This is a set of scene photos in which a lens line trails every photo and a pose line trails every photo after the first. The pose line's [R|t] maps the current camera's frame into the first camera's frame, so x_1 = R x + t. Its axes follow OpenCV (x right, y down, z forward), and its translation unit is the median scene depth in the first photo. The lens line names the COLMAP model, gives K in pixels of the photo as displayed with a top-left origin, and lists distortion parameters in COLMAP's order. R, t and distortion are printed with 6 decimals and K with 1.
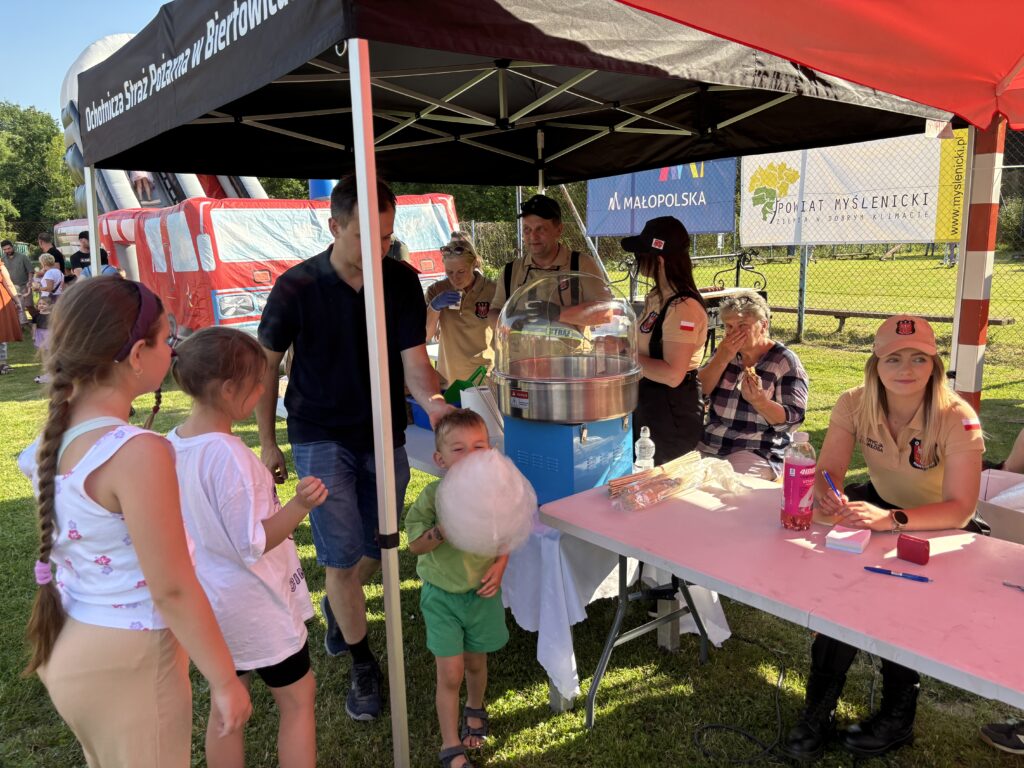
lens RADIAL K [[796.7, 0, 511.4], [0, 796.7, 383.6], [0, 0, 1]] dist [0.061230, -0.053058]
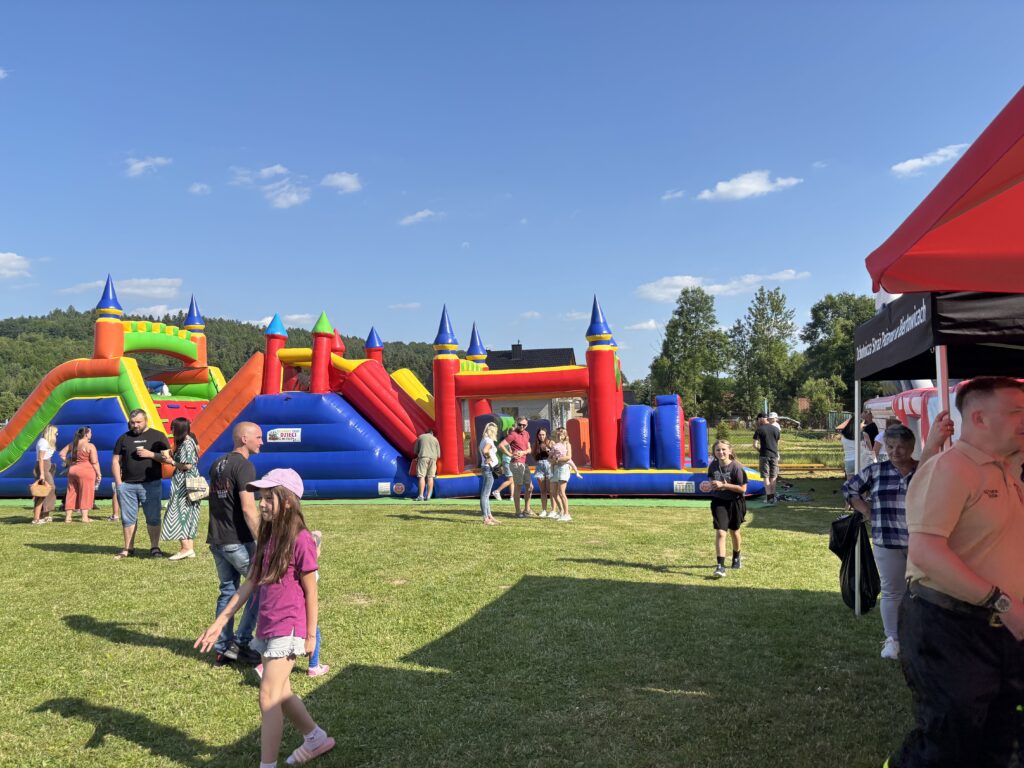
lens RADIAL K [[796.7, 0, 510.3], [0, 796.7, 384.0], [0, 0, 1]] dist [0.061230, -0.053058]
pose [[0.590955, -0.040244, -0.805700, 0.720959], [-0.123118, 0.982555, -0.139380, 0.099839], [0.797254, 0.181563, 0.575691, -0.958950]]
